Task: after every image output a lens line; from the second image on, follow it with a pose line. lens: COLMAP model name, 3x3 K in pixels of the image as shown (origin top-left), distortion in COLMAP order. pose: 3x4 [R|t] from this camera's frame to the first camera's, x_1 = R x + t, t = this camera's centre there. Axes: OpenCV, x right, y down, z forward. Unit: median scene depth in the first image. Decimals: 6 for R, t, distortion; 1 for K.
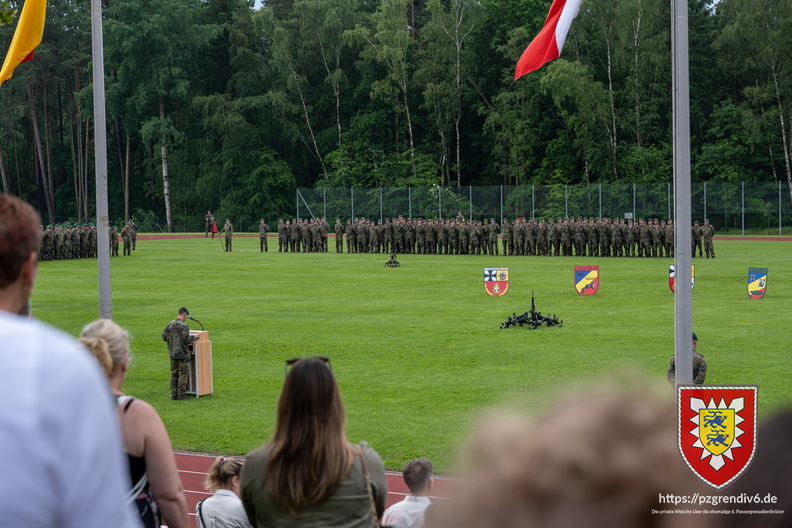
lens RADIAL K [[1666.0, 0, 384.6], [0, 1666.0, 263.6], [0, 0, 1]] dist [0.006804, -0.055313]
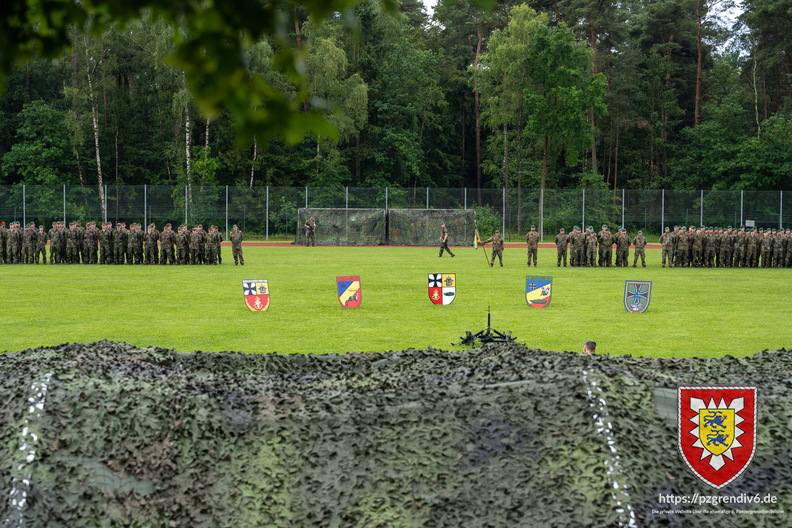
lens RADIAL K [[1618.7, 0, 396.0], [0, 1618.7, 264.0], [0, 0, 1]] dist [0.011839, -0.071604]
pose [[0.822449, -0.009577, 0.568759, -0.359722], [0.010061, 0.999947, 0.002288, -0.007080], [-0.568750, 0.003841, 0.822501, 0.252385]]
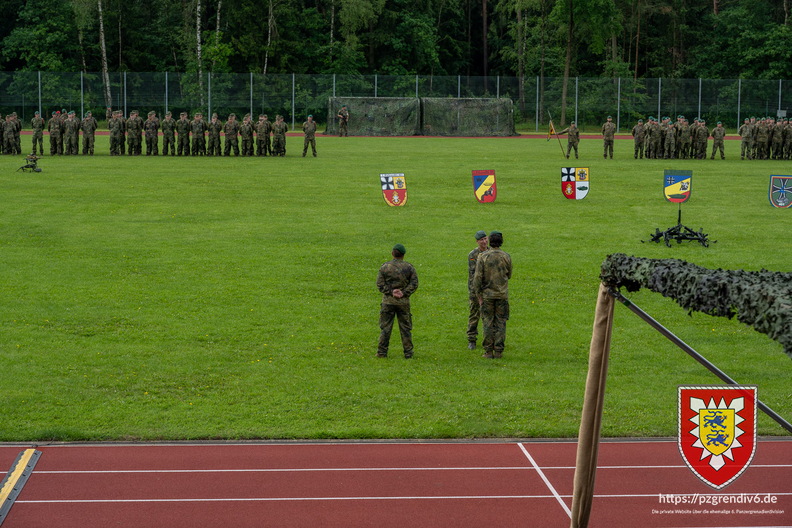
lens RADIAL K [[1666.0, 0, 384.6], [0, 1666.0, 263.6], [0, 0, 1]] dist [0.006804, -0.055313]
pose [[0.803786, -0.047638, 0.593008, -0.443275], [0.008218, 0.997583, 0.068999, -0.010424], [-0.594861, -0.050587, 0.802235, 0.318008]]
